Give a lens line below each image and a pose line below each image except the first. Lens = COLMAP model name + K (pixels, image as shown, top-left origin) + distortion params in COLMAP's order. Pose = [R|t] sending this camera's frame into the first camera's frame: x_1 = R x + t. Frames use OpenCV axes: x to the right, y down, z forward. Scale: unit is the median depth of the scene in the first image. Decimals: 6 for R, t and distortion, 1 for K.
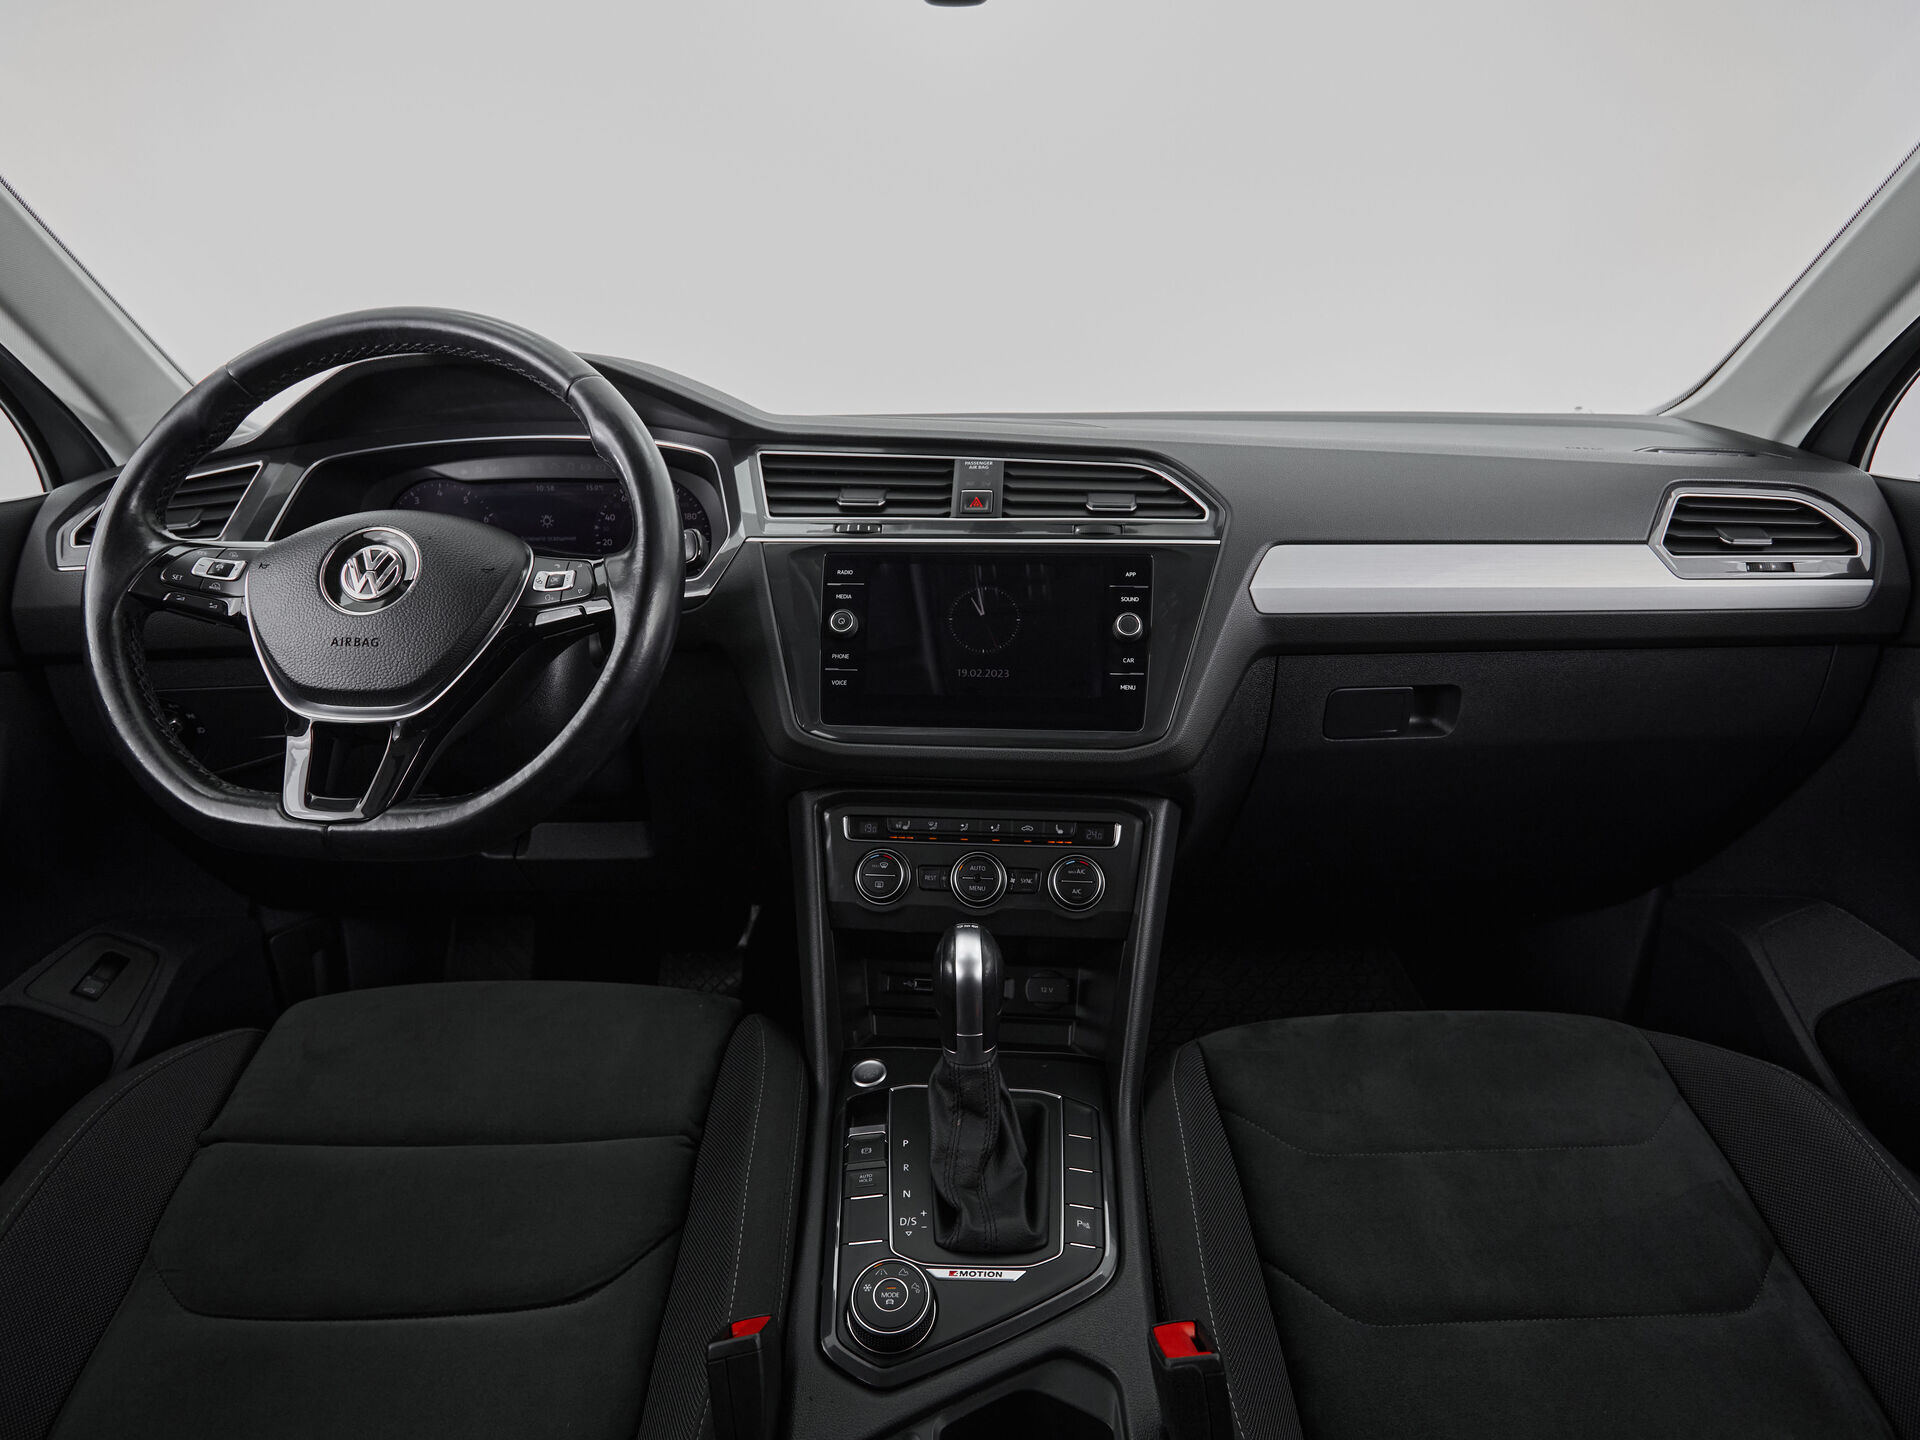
lens RADIAL K [[1011.4, 0, 958.4], [0, 1011.4, 722.3], [0, 0, 1]] dist [-0.004432, -0.002848]
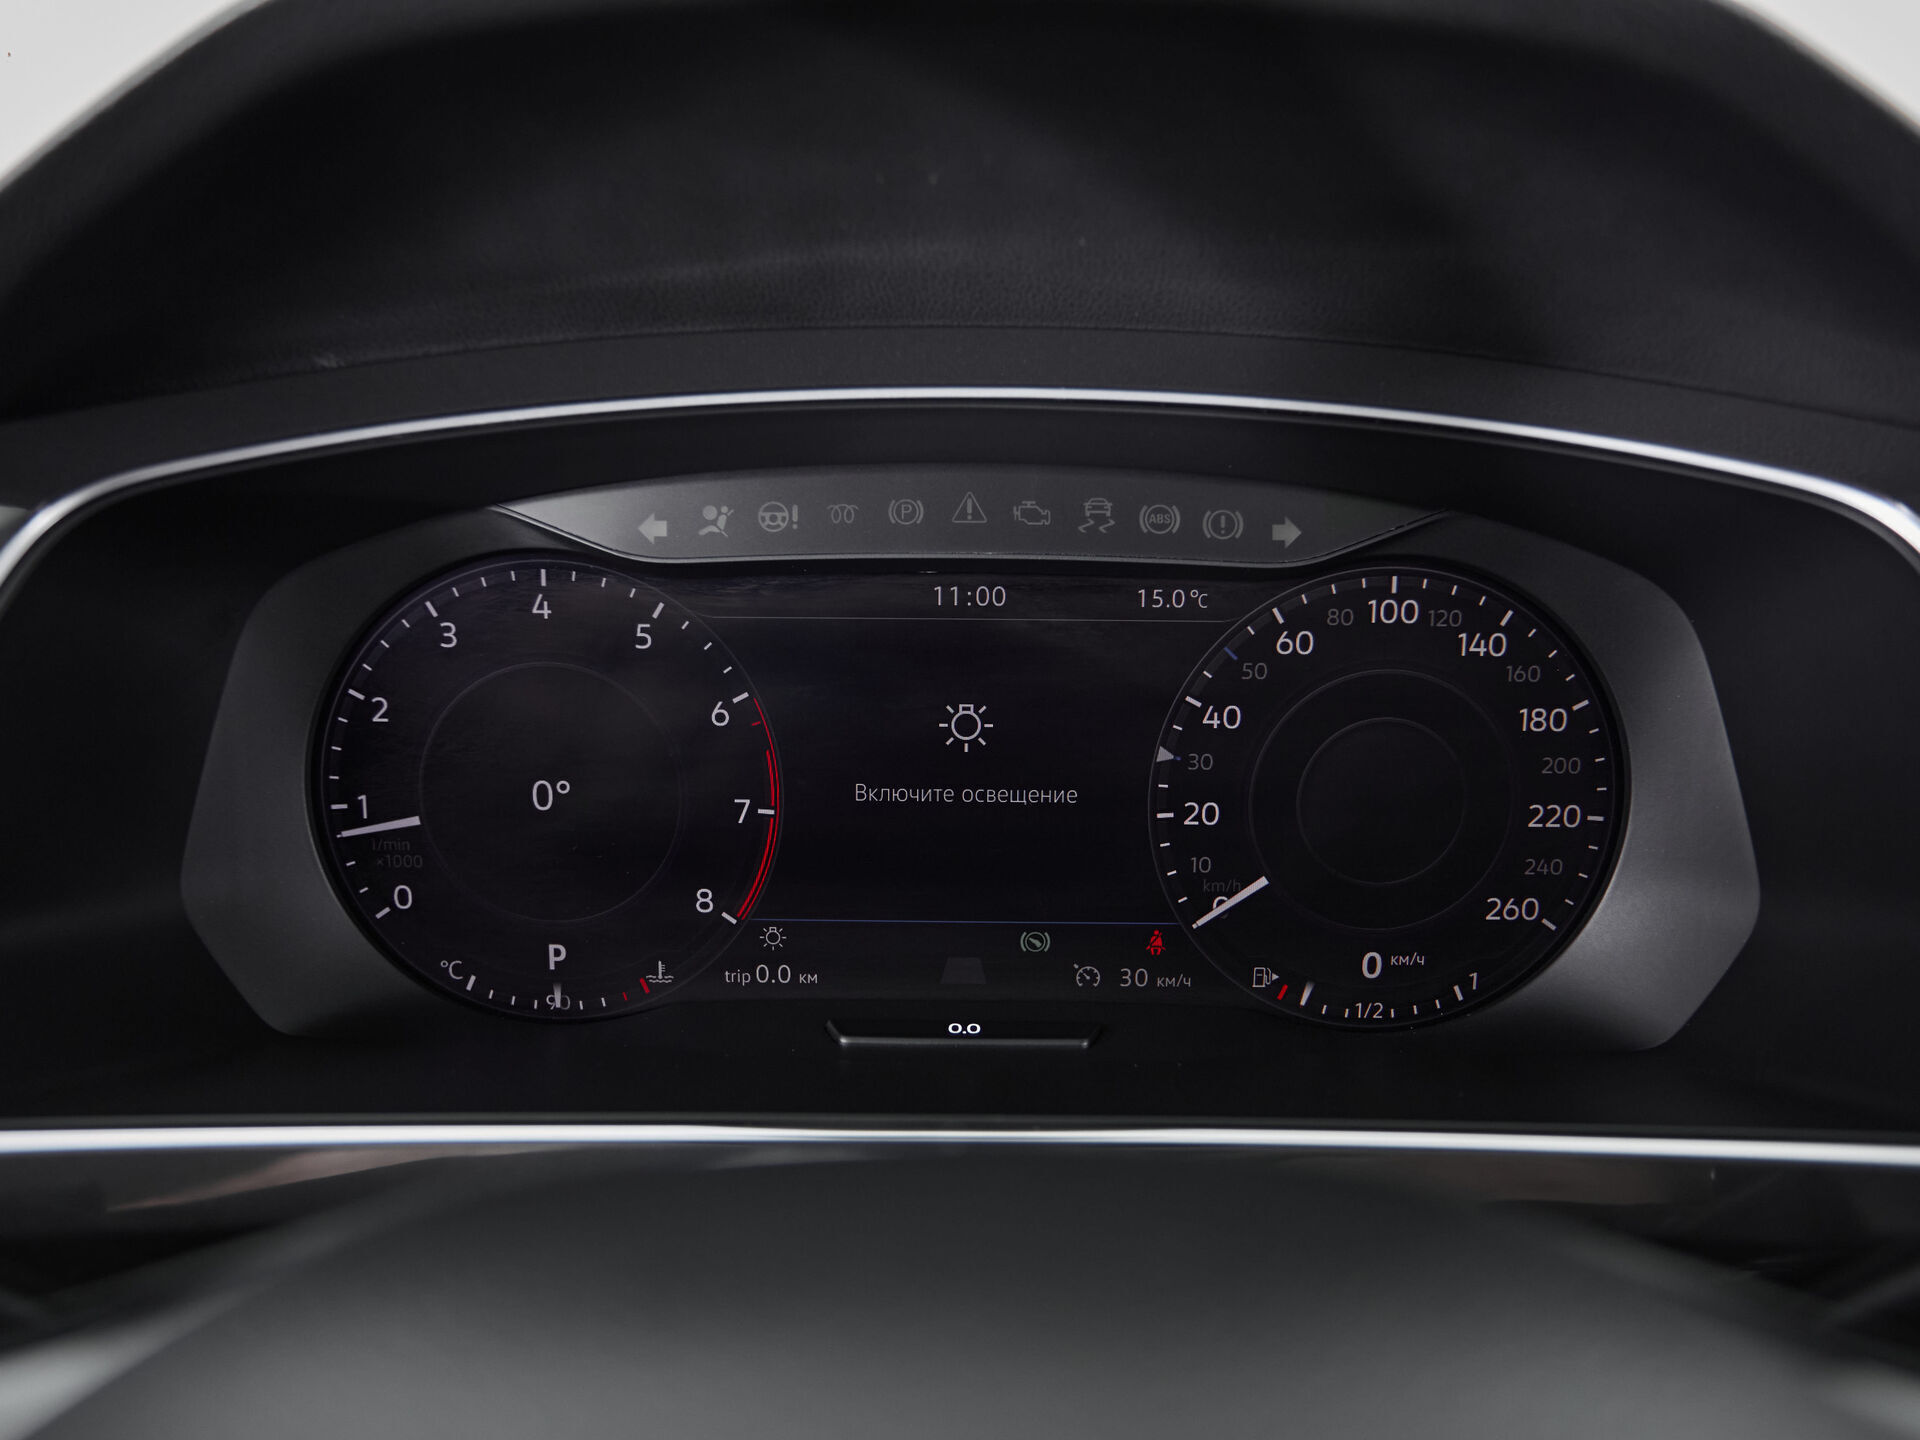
lens RADIAL K [[1310.6, 0, 898.1], [0, 1310.6, 680.7], [0, 0, 1]] dist [-0.068400, -0.000660]
pose [[0.999640, 0.019549, -0.018366, -0.484680], [-0.020248, 0.999045, -0.038716, -0.229099], [0.017591, 0.039074, 0.999081, 0.787623]]
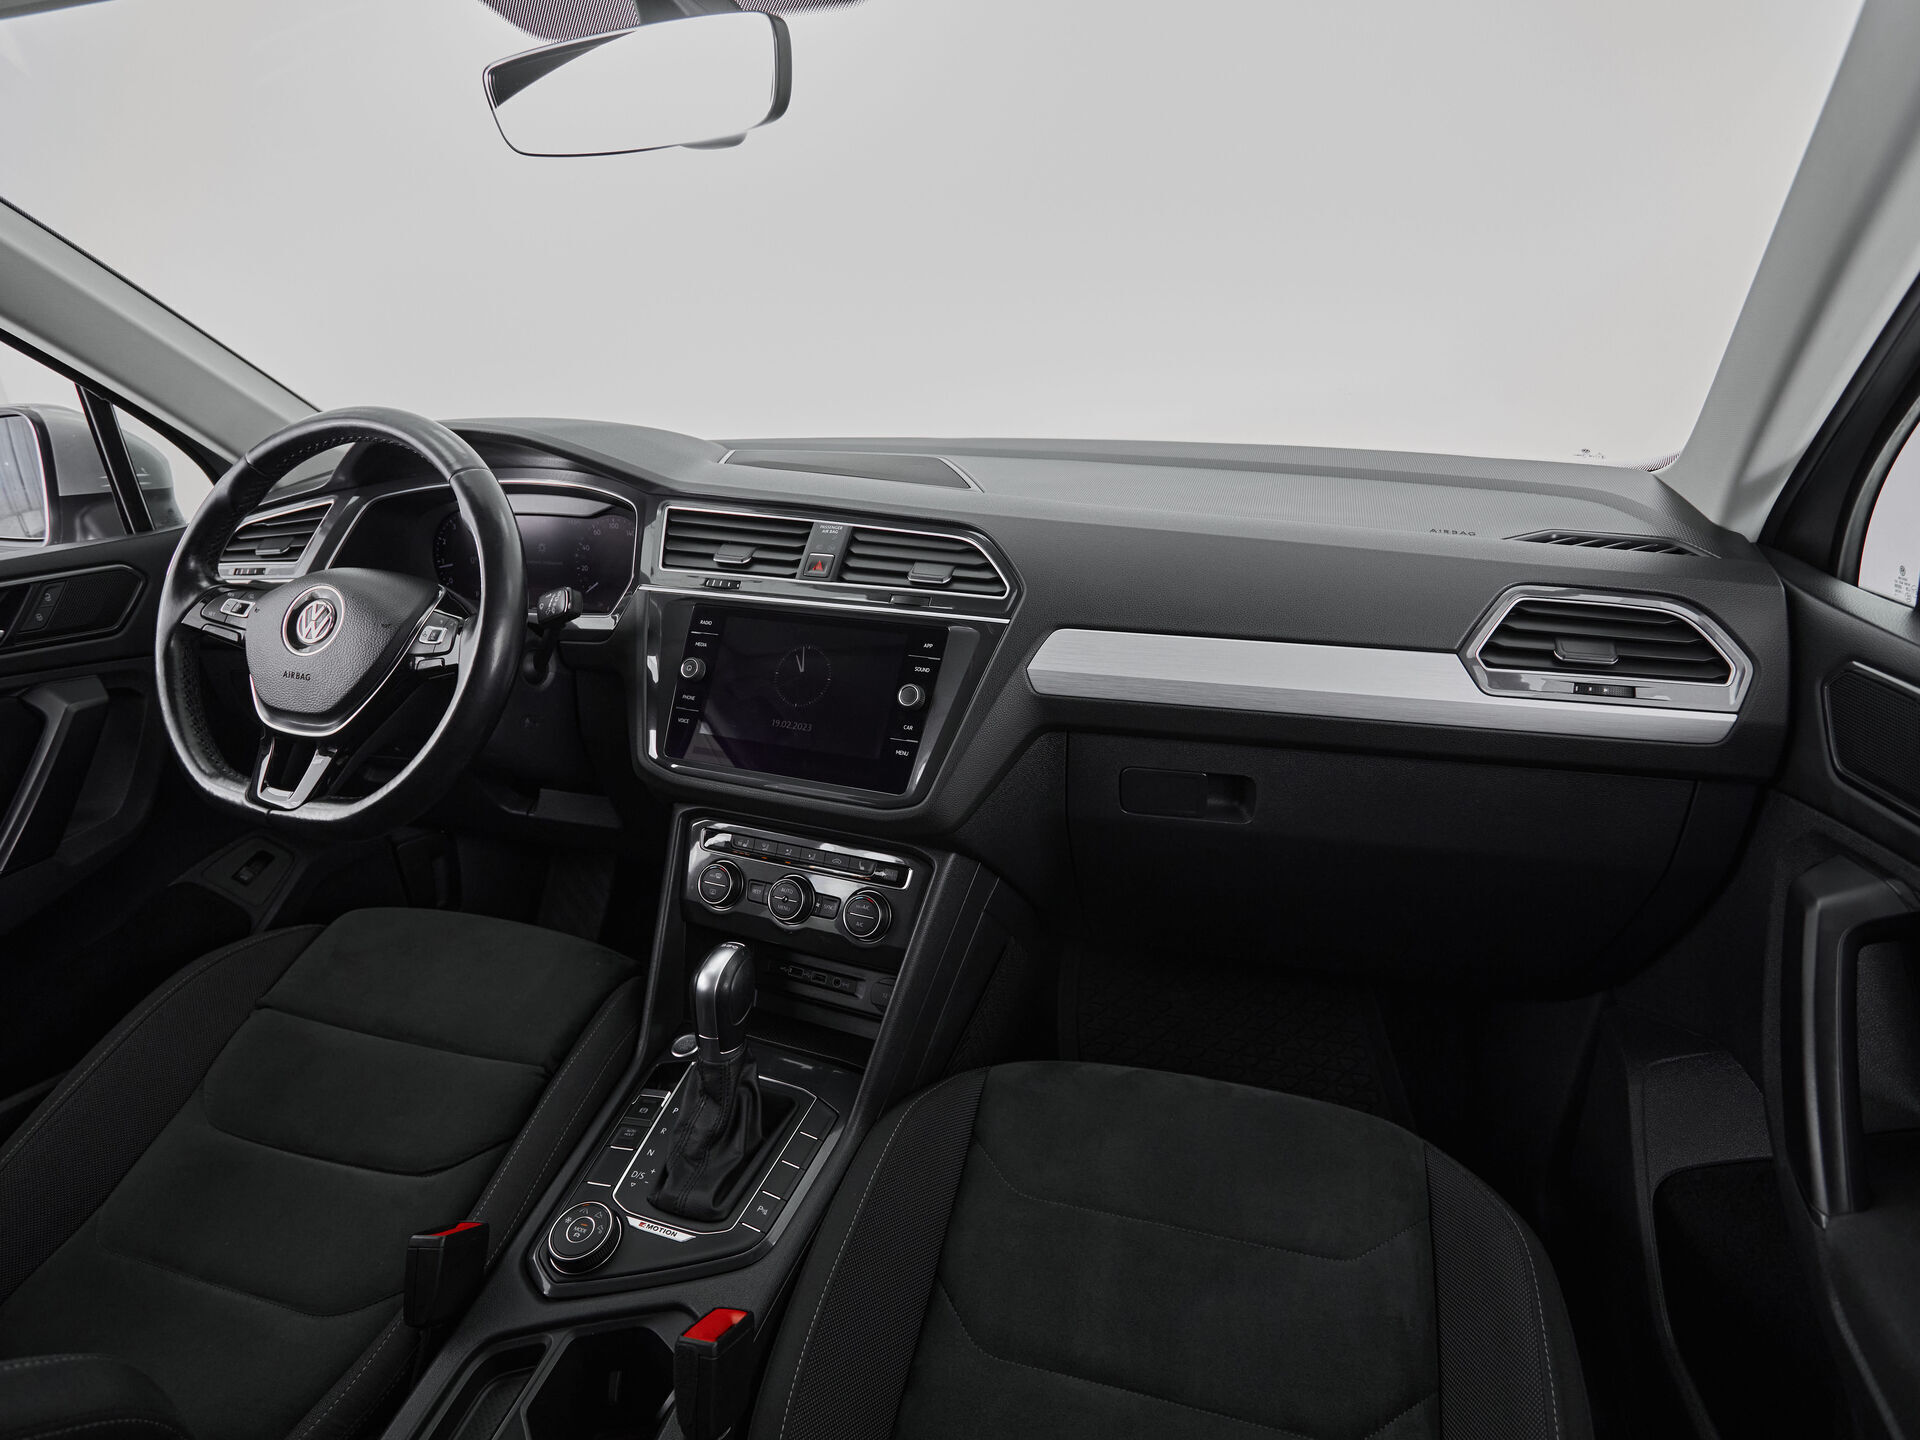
lens RADIAL K [[1011.4, 0, 975.2], [0, 1011.4, 722.1], [0, 0, 1]] dist [-0.004432, -0.002848]
pose [[0.954018, 0.096406, -0.283824, 0.522698], [-0.071223, 0.992657, 0.097773, -0.170922], [0.291166, -0.073062, 0.953879, -0.020724]]
